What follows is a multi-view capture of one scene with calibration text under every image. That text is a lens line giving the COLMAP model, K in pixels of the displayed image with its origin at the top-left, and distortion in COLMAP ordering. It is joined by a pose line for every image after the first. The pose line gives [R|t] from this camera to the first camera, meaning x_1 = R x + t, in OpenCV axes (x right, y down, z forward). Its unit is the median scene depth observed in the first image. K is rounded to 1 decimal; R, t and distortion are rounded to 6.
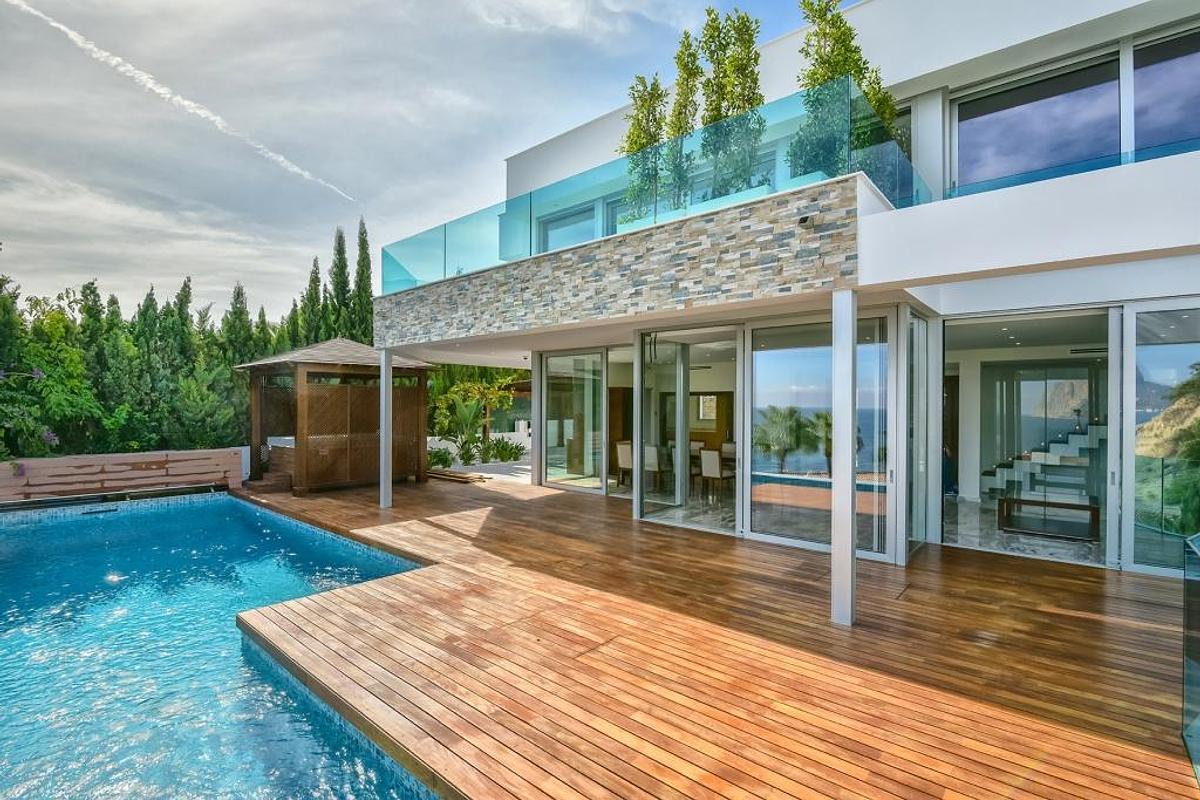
lens RADIAL K [[558.3, 0, 600.0], [0, 558.3, 400.0], [0, 0, 1]] dist [-0.000089, -0.012995]
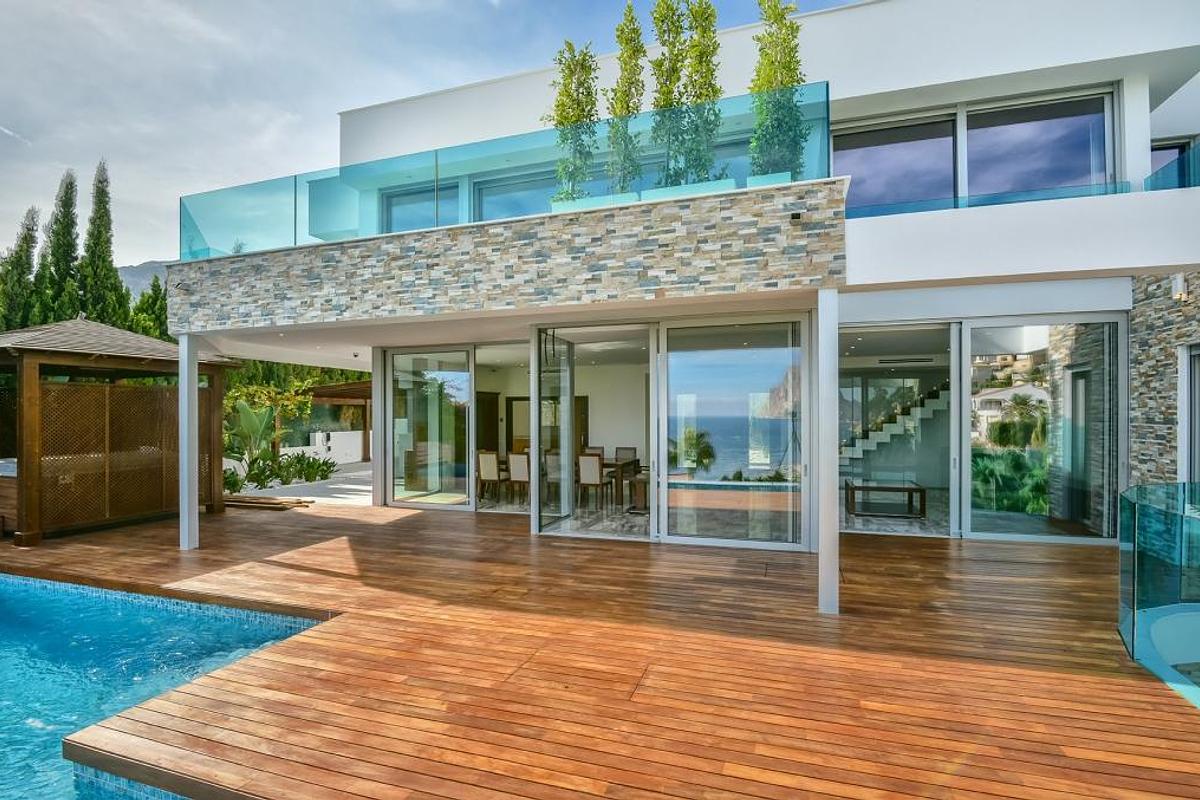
lens RADIAL K [[569.5, 0, 602.7], [0, 569.5, 409.0], [0, 0, 1]] dist [-0.001388, -0.016287]
pose [[0.919310, -0.005478, 0.393497, -0.269732], [0.006317, 0.999980, -0.000837, 0.017145], [-0.393484, 0.003255, 0.919326, 0.148666]]
